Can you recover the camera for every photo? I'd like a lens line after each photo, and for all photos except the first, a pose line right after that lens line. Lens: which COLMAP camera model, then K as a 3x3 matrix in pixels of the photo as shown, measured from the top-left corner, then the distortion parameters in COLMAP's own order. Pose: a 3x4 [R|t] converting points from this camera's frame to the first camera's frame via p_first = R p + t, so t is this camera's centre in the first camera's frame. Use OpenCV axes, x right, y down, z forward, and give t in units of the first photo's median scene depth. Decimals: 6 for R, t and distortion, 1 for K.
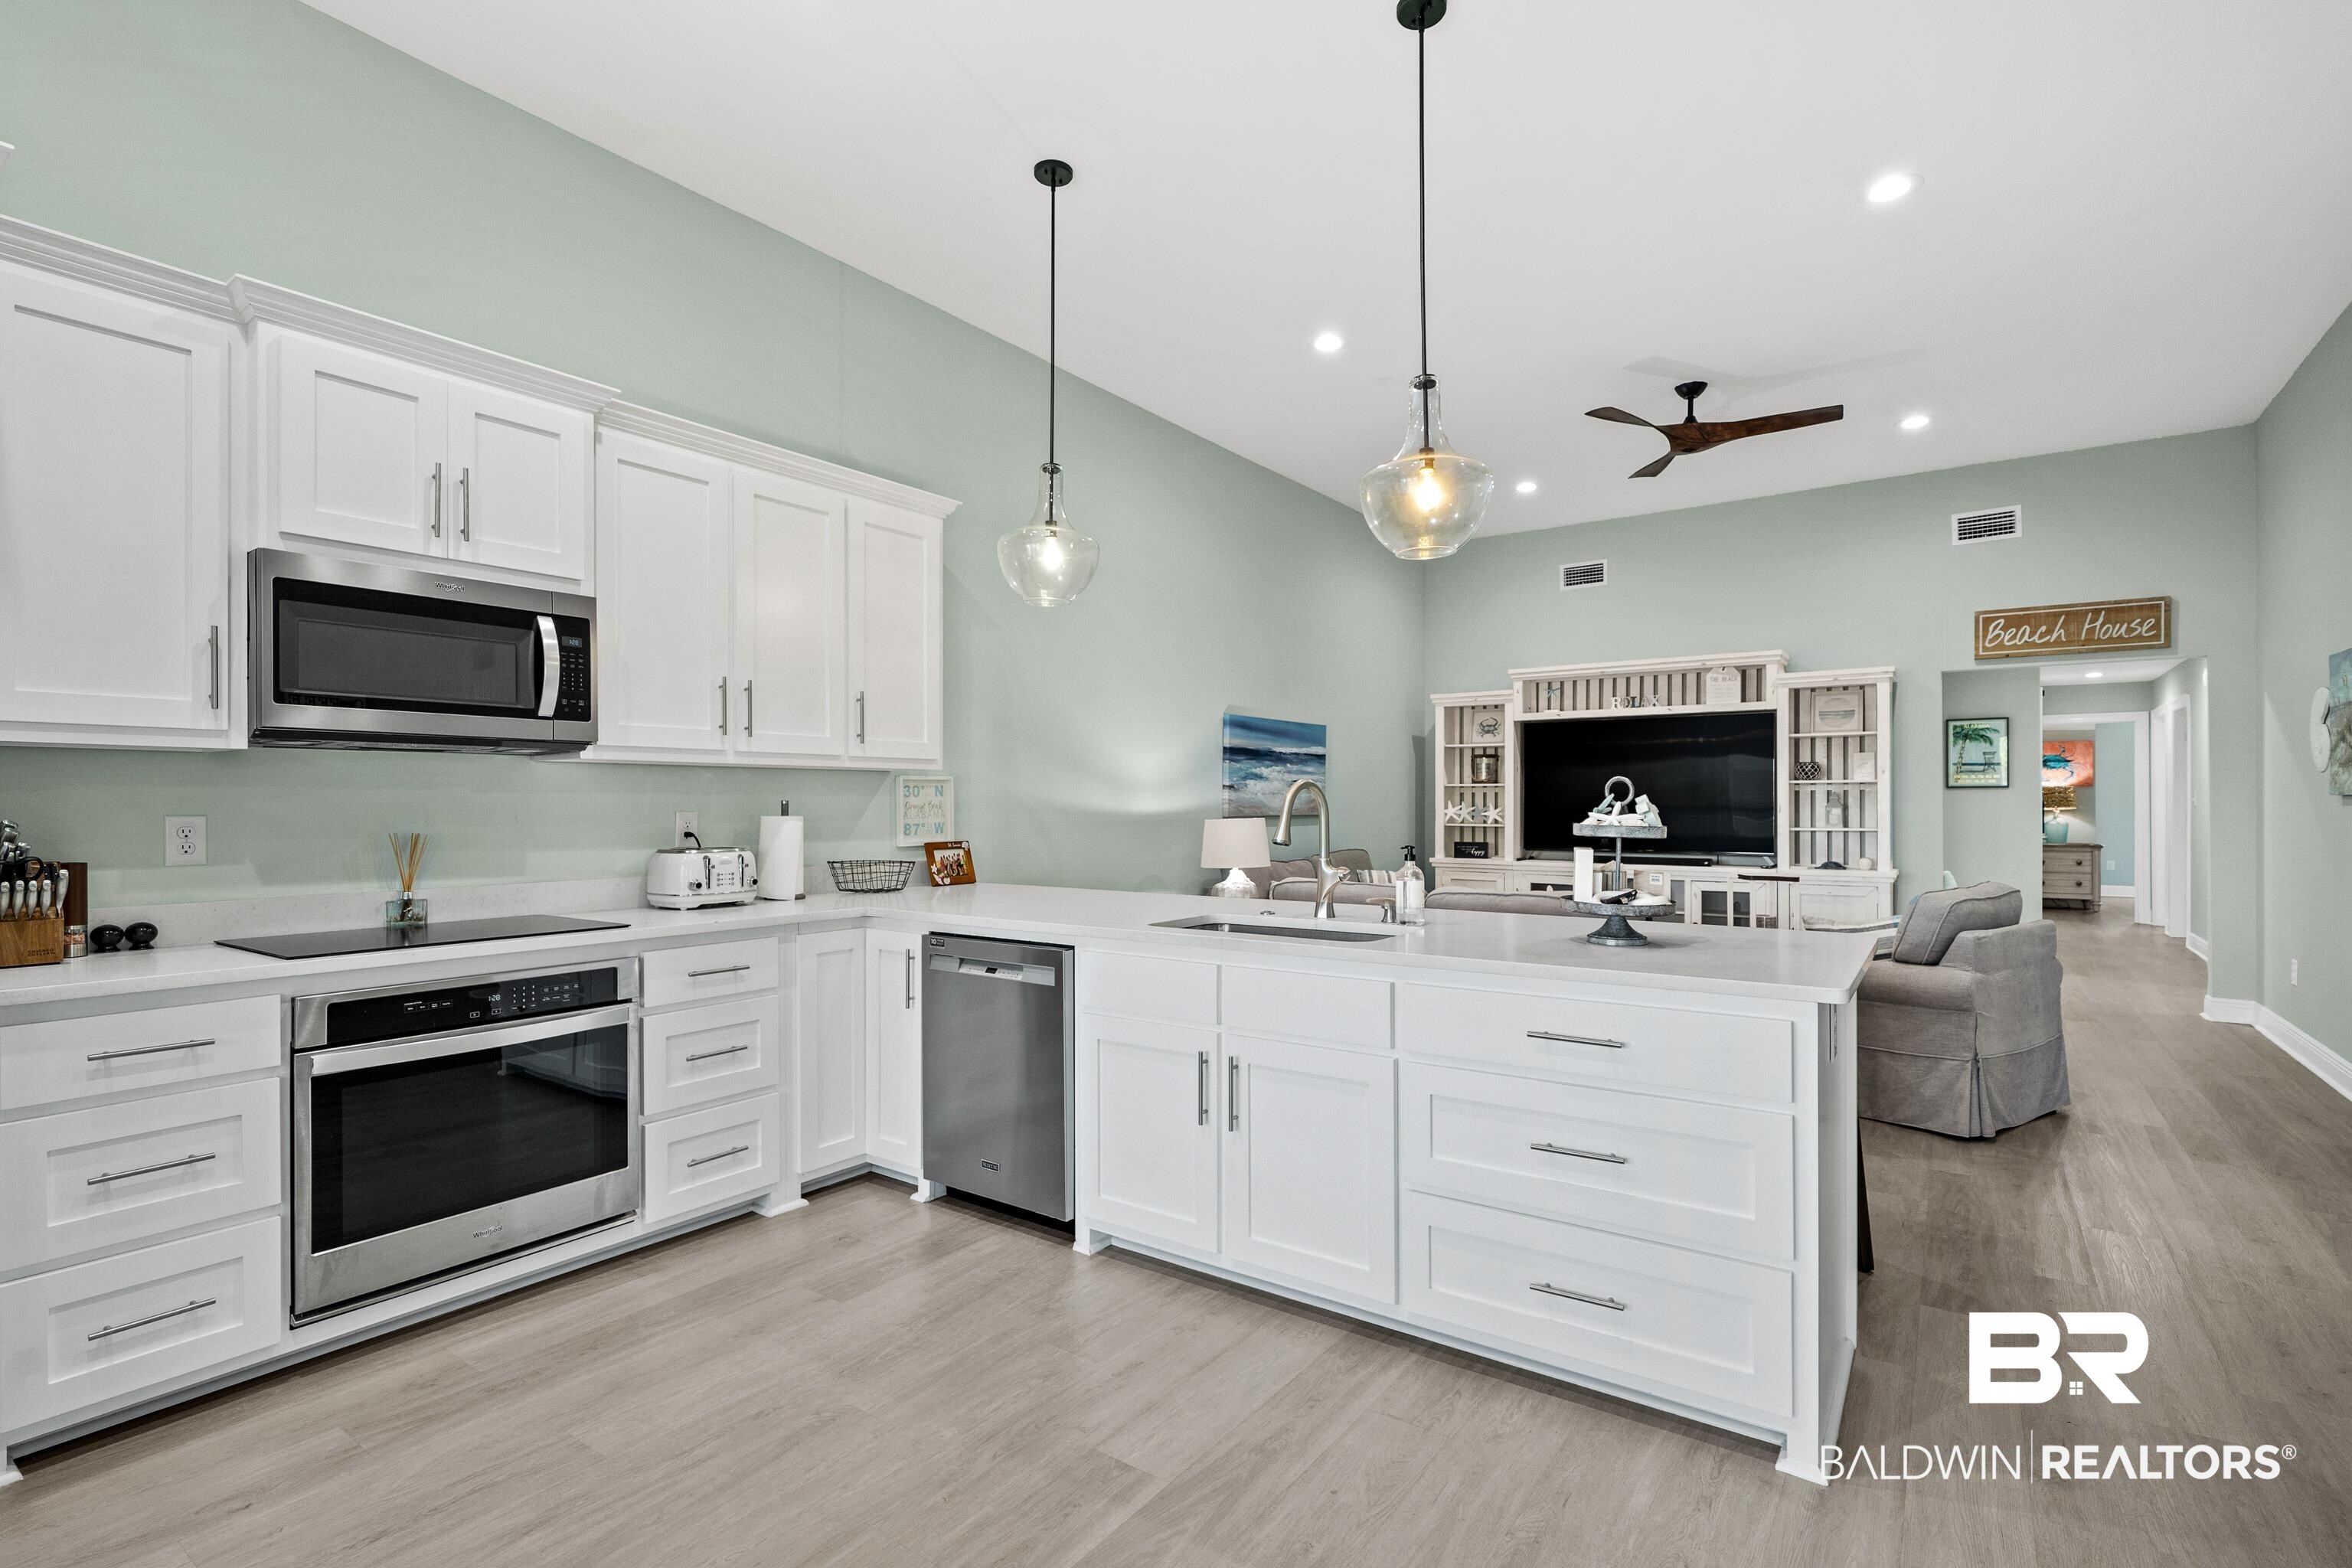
lens RADIAL K [[1096.0, 0, 1157.0], [0, 1096.0, 803.4], [0, 0, 1]] dist [-0.001777, 0.000313]
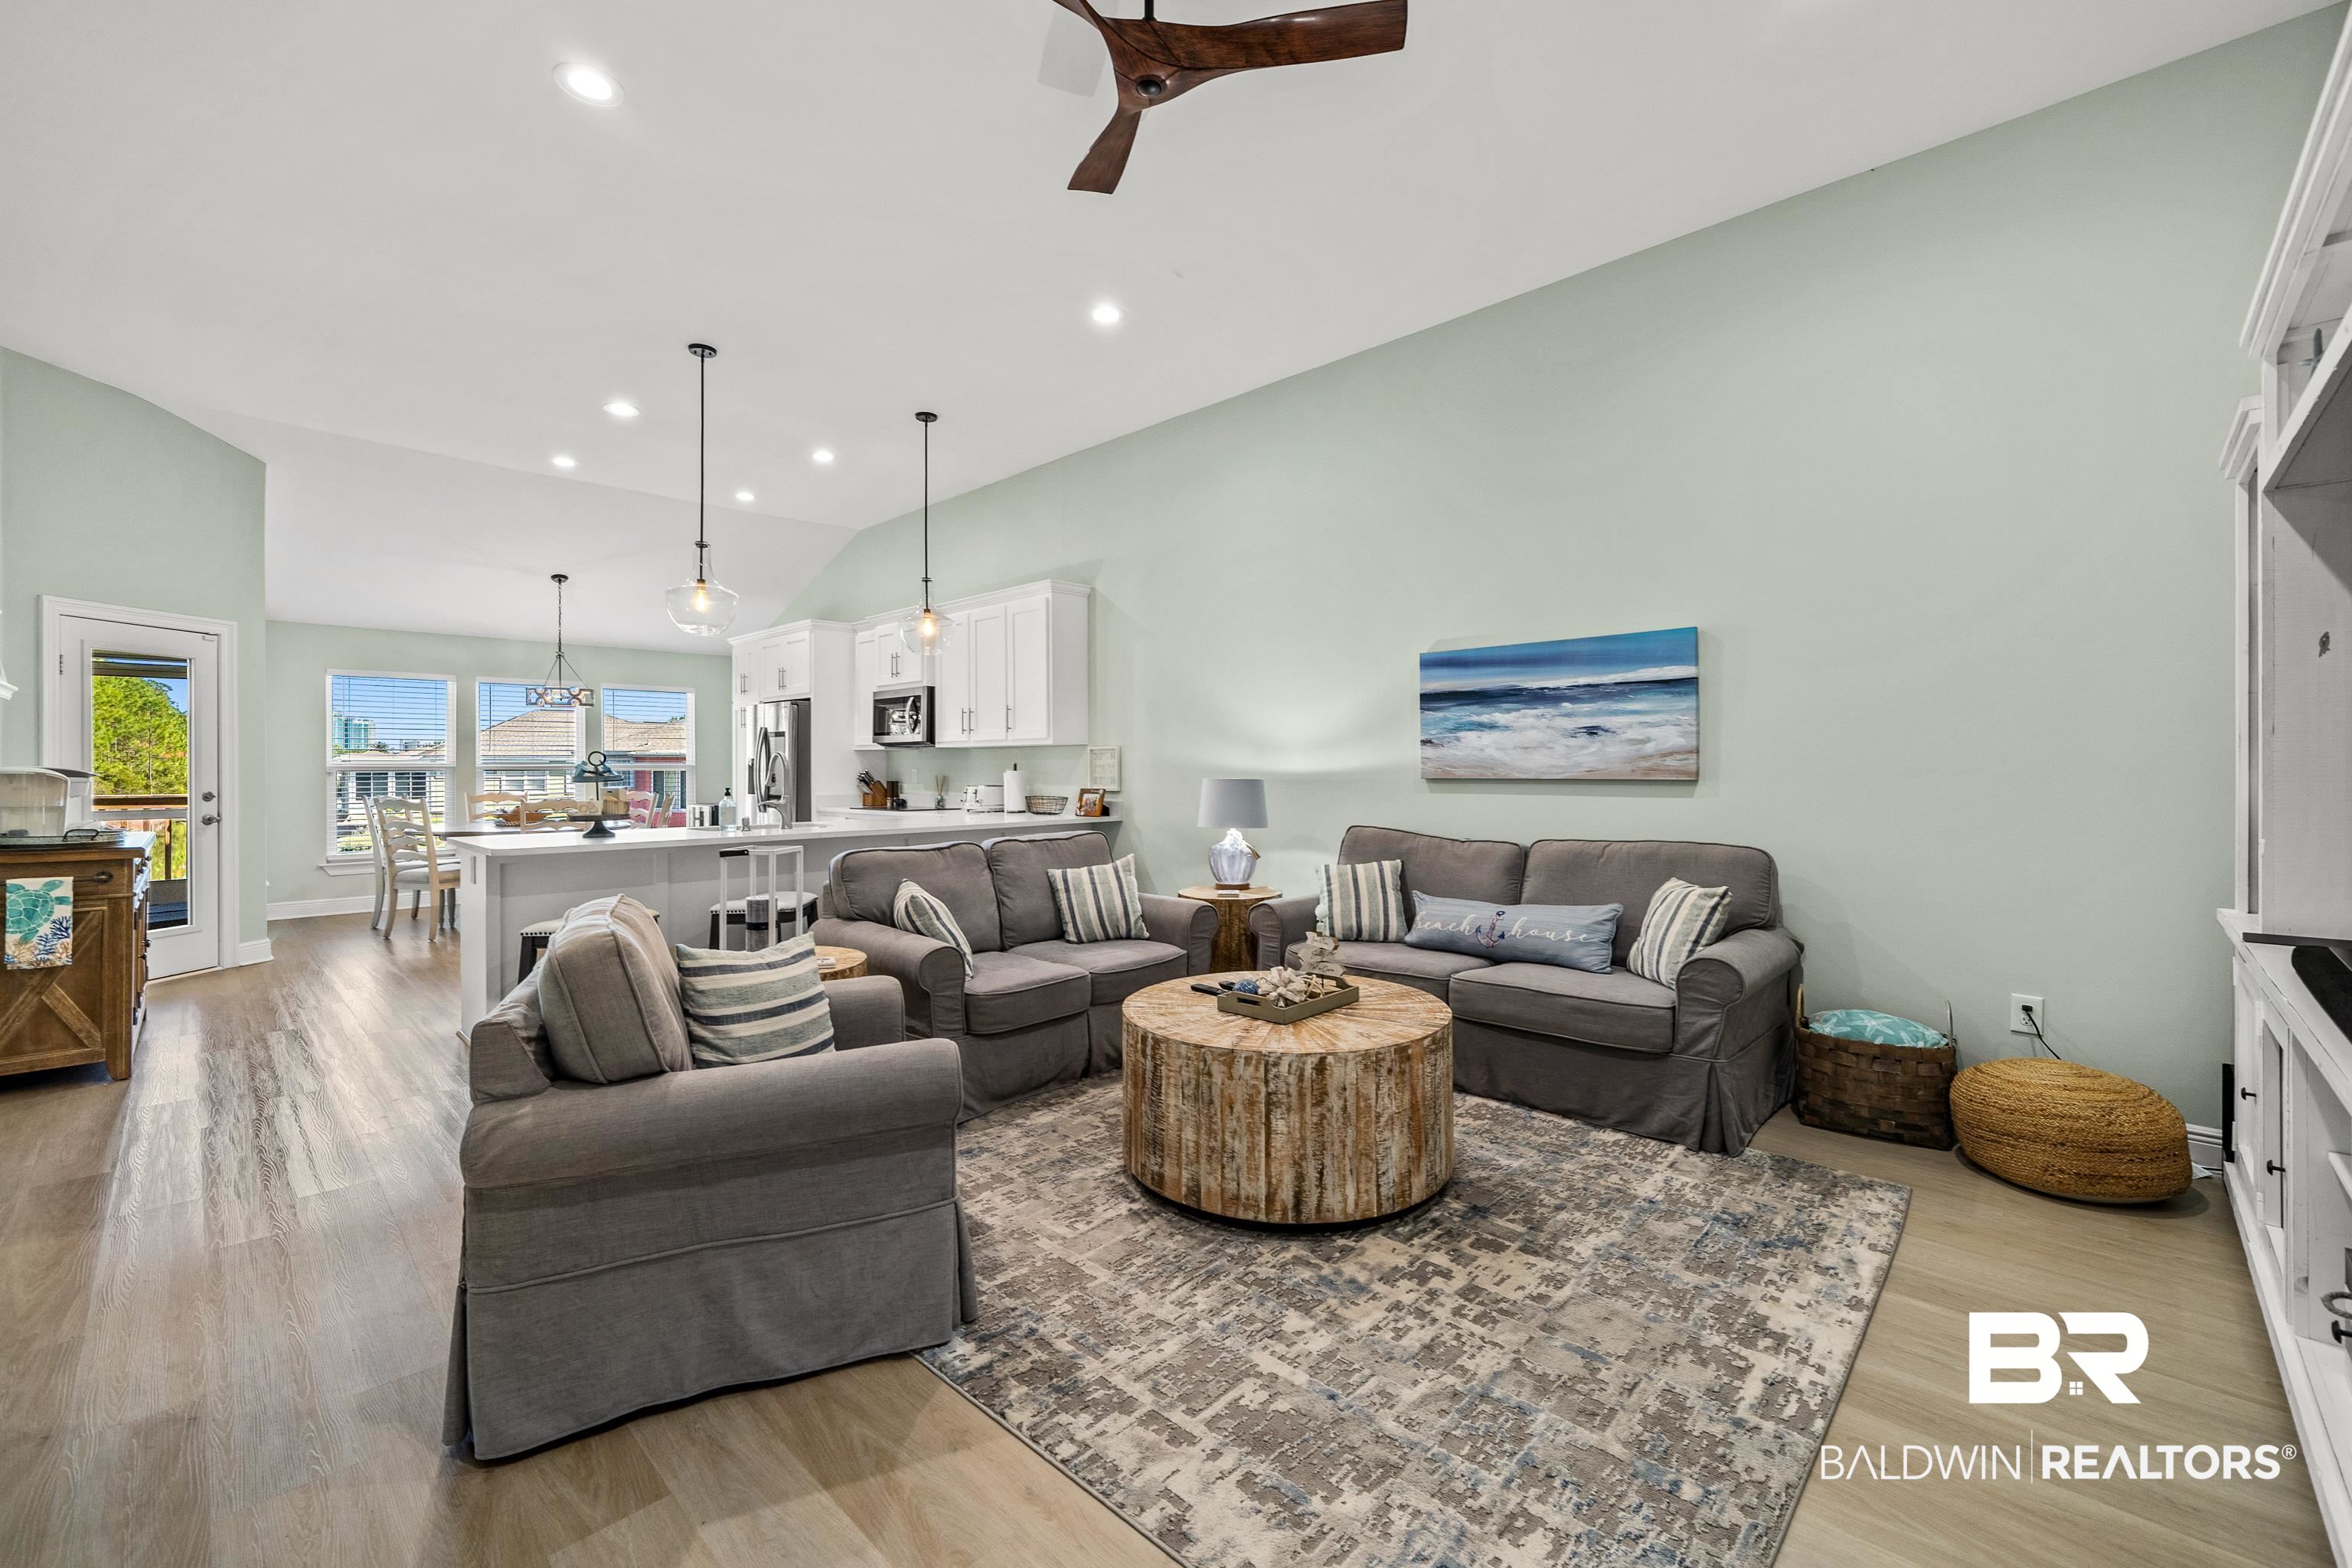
lens RADIAL K [[955.8, 0, 1176.4], [0, 955.8, 762.0], [0, 0, 1]] dist [-0.003417, -0.000213]
pose [[-0.137390, -0.003360, -0.990511, 0.789723], [0.003271, 0.999987, -0.003846, 0.001909], [0.990512, -0.003768, -0.137378, 0.907919]]
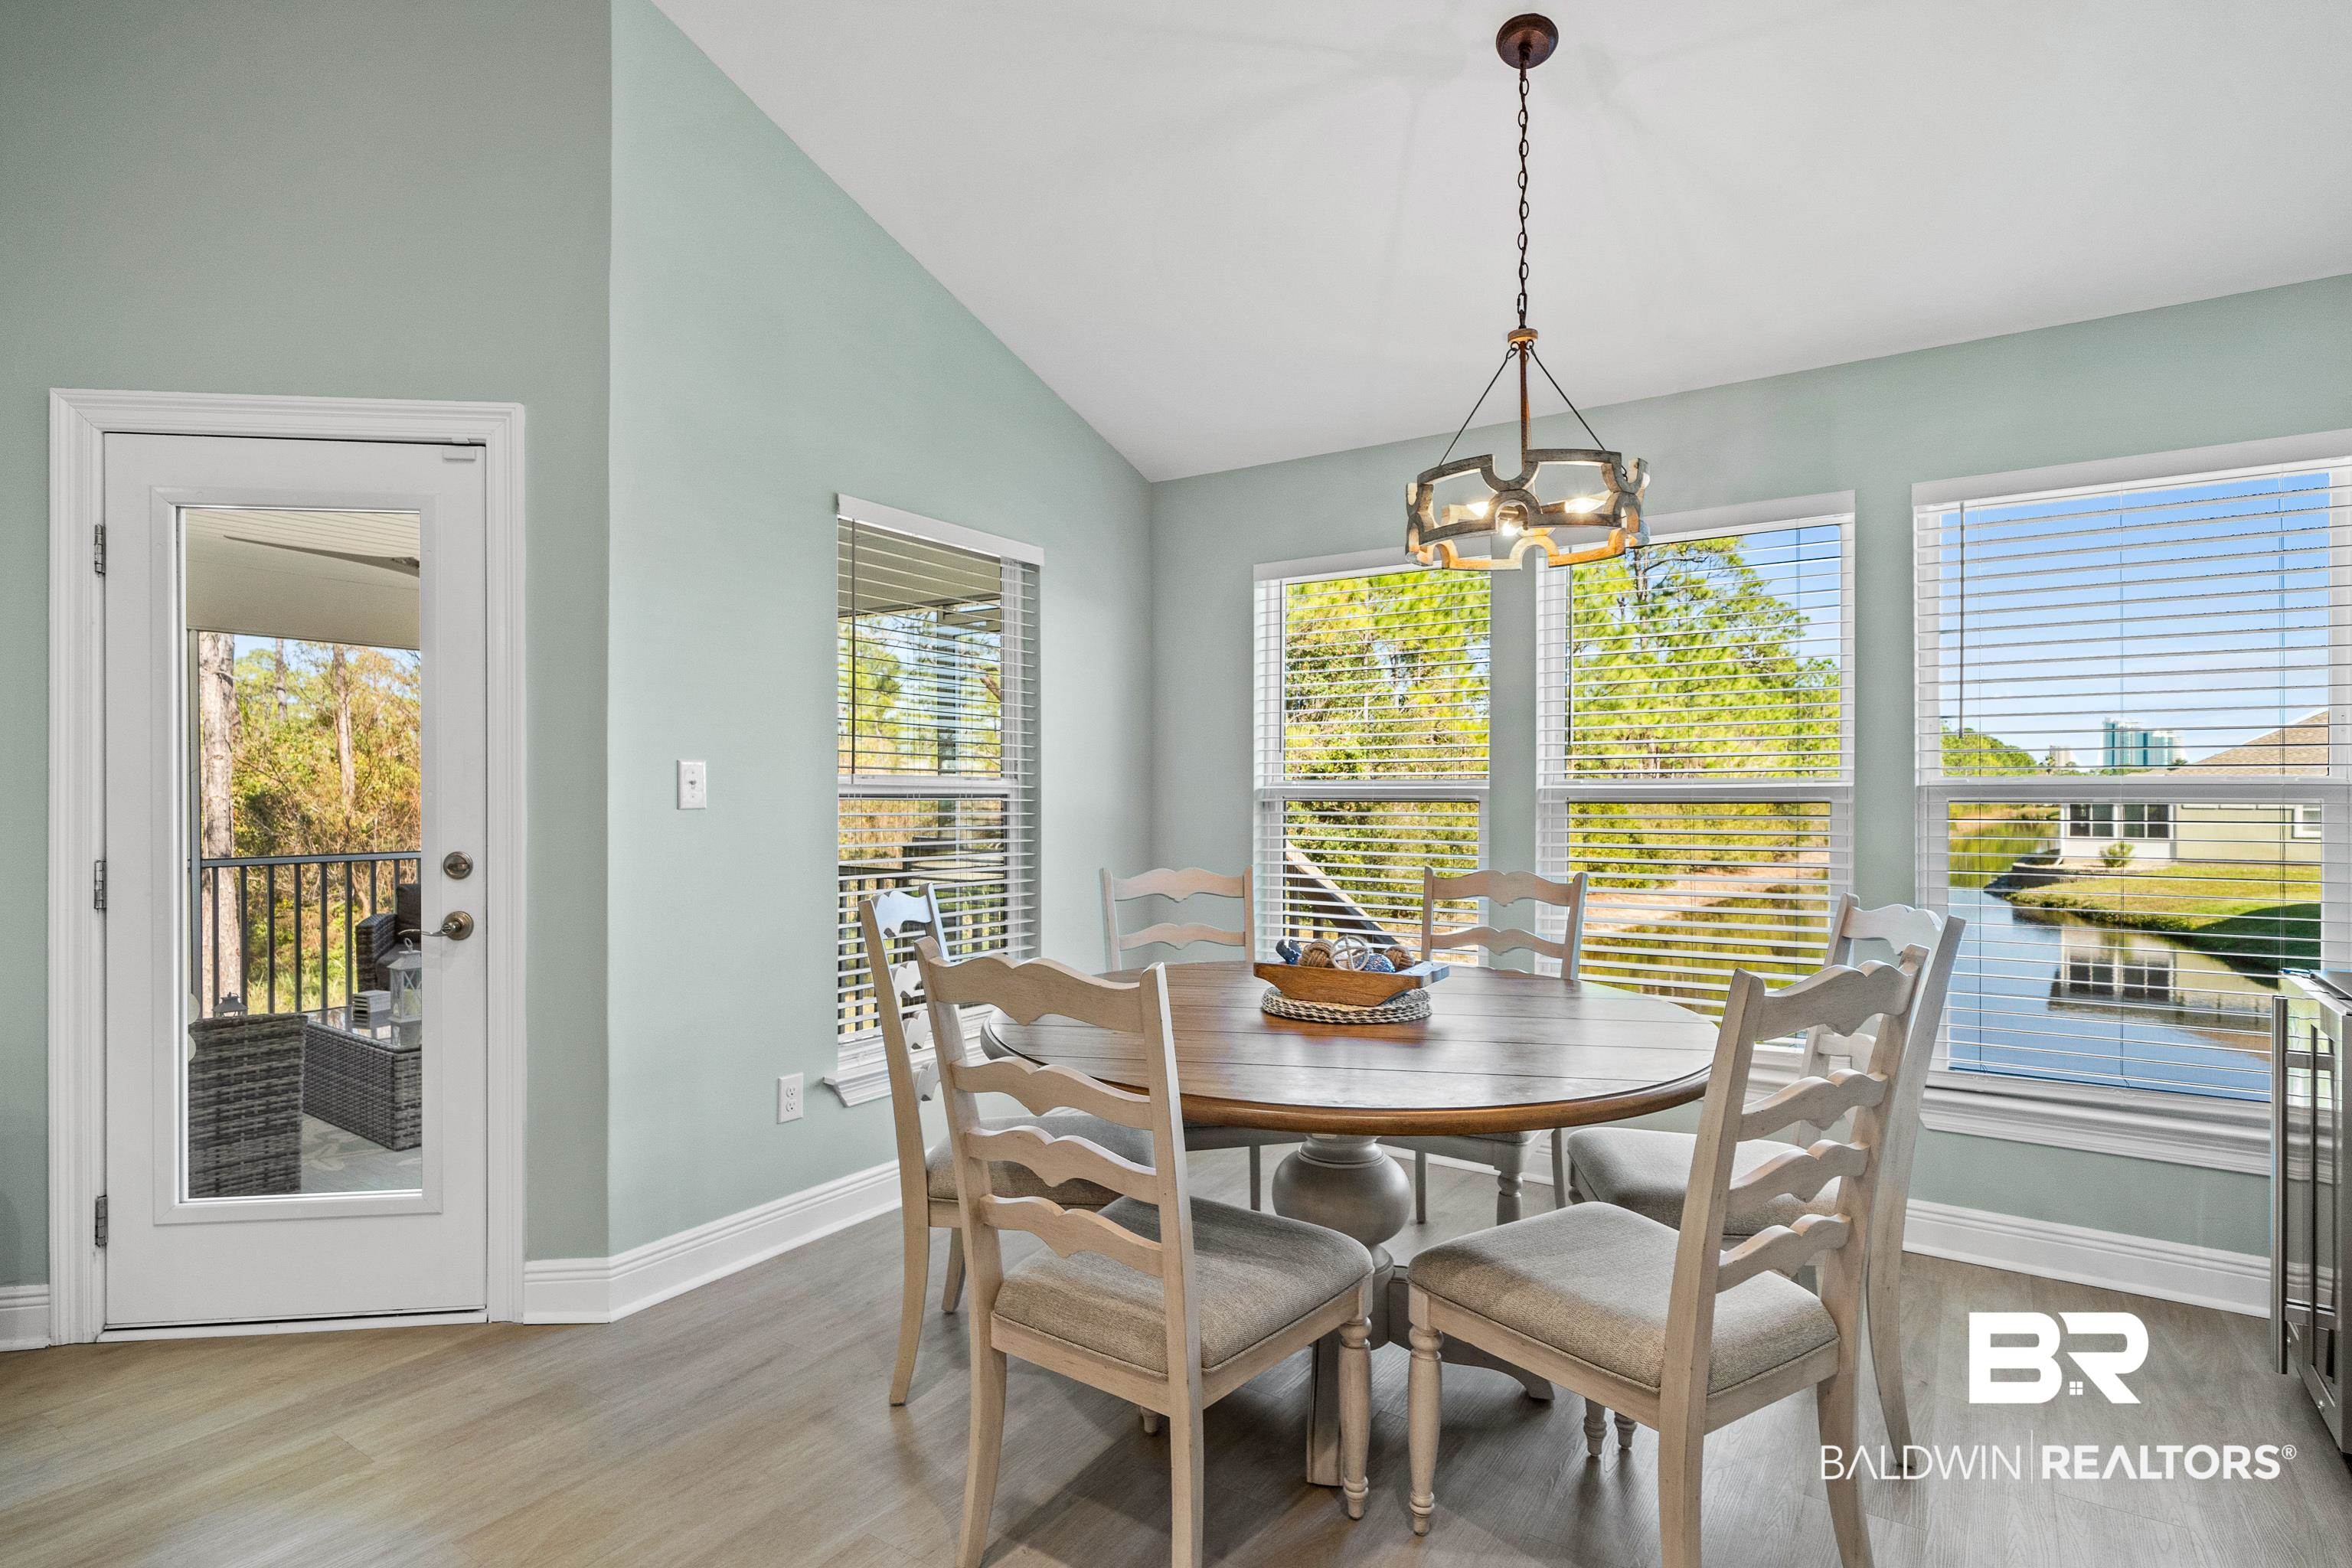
lens RADIAL K [[1167.8, 0, 1183.9], [0, 1167.8, 789.0], [0, 0, 1]] dist [-0.015339, -0.000356]
pose [[-0.999590, -0.005166, -0.028167, -0.204422], [-0.005202, 0.999986, 0.001213, -0.001749], [0.028160, 0.001359, -0.999602, 0.319872]]
